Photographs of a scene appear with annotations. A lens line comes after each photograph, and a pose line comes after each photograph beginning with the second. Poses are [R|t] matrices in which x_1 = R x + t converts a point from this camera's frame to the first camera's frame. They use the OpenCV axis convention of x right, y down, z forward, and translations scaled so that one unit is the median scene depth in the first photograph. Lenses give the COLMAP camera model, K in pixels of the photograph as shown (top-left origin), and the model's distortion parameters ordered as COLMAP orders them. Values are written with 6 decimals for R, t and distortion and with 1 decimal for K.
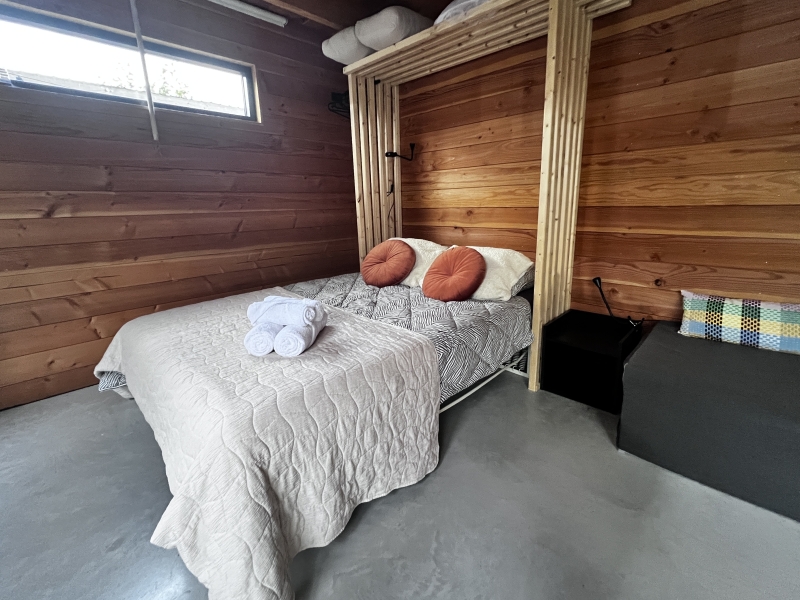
lens RADIAL K [[354.0, 0, 407.4], [0, 354.0, 276.8], [0, 0, 1]] dist [-0.011666, 0.000071]
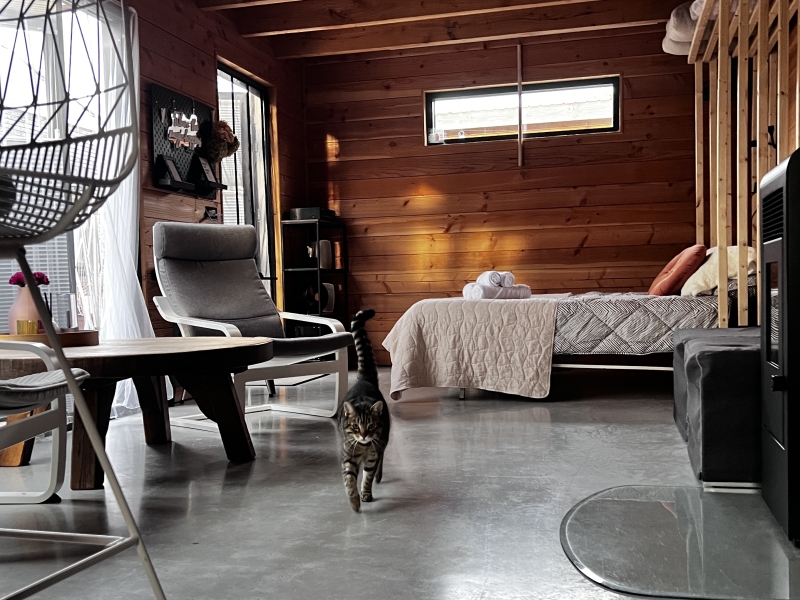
lens RADIAL K [[902.6, 0, 399.7], [0, 902.6, 307.9], [0, 0, 1]] dist [0.106350, 0.000000]
pose [[0.481668, 0.026198, -0.875962, 1.723417], [-0.160030, 0.985376, -0.058526, 0.309420], [0.861619, 0.168370, 0.478816, -0.696580]]
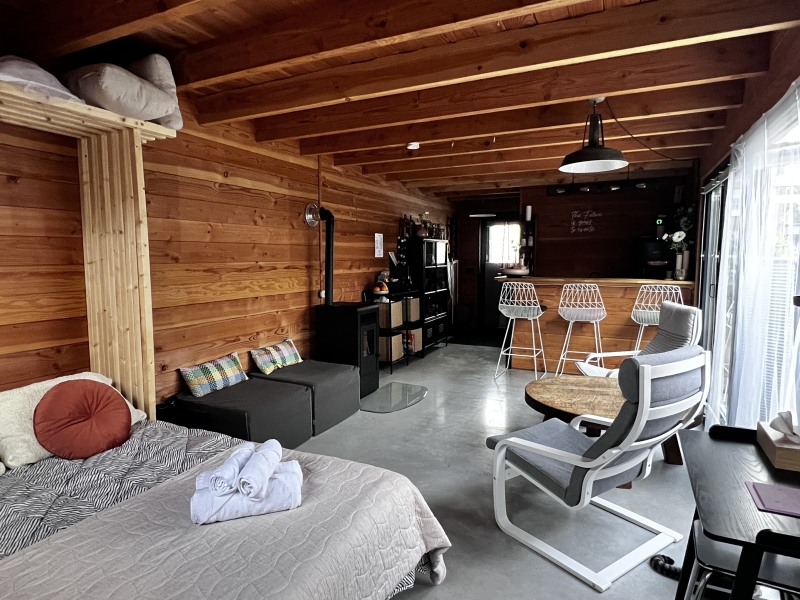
lens RADIAL K [[476.3, 0, 382.6], [0, 476.3, 300.6], [0, 0, 1]] dist [0.001945, 0.000385]
pose [[-0.282734, -0.066073, 0.956920, -0.944031], [0.202457, 0.971039, 0.126866, -0.231870], [-0.937589, 0.229604, -0.261169, 0.563601]]
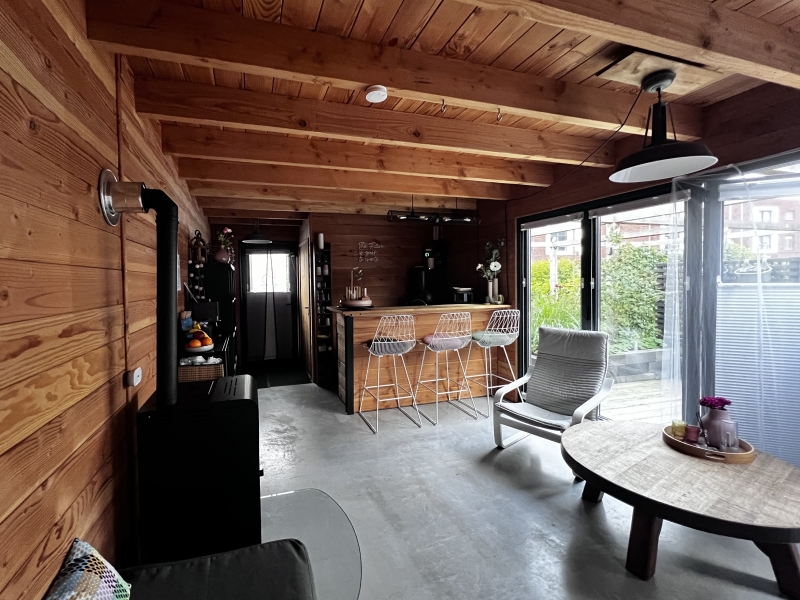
lens RADIAL K [[354.1, 0, 355.0], [0, 354.1, 289.8], [0, 0, 1]] dist [0.001371, 0.000591]
pose [[-0.871465, 0.023736, 0.489883, 0.440932], [0.133205, 0.972739, 0.189831, -0.292578], [-0.472023, 0.230686, -0.850869, 0.606387]]
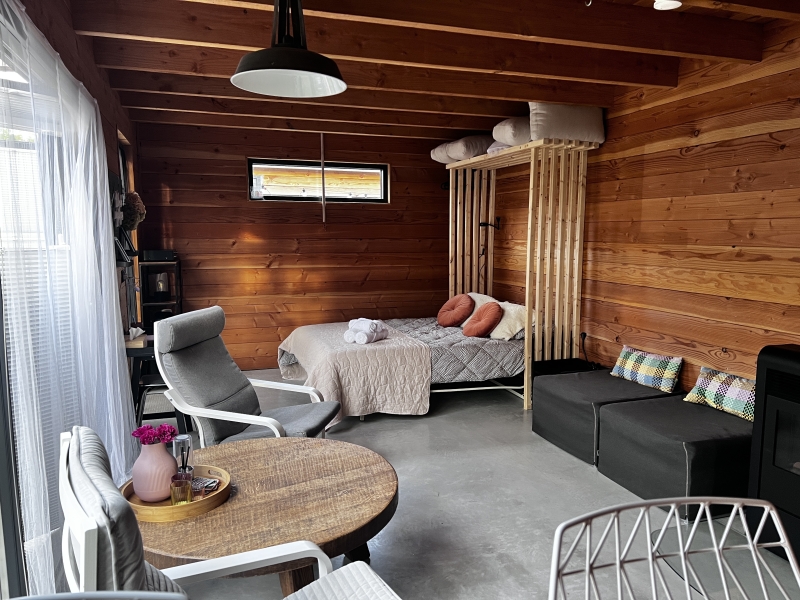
lens RADIAL K [[587.8, 0, 401.6], [0, 587.8, 299.0], [0, 0, 1]] dist [0.007018, -0.001581]
pose [[0.886428, 0.075037, -0.456744, 0.853455], [-0.112623, 0.992082, -0.055586, 0.070635], [0.448957, 0.100713, 0.887860, -1.190863]]
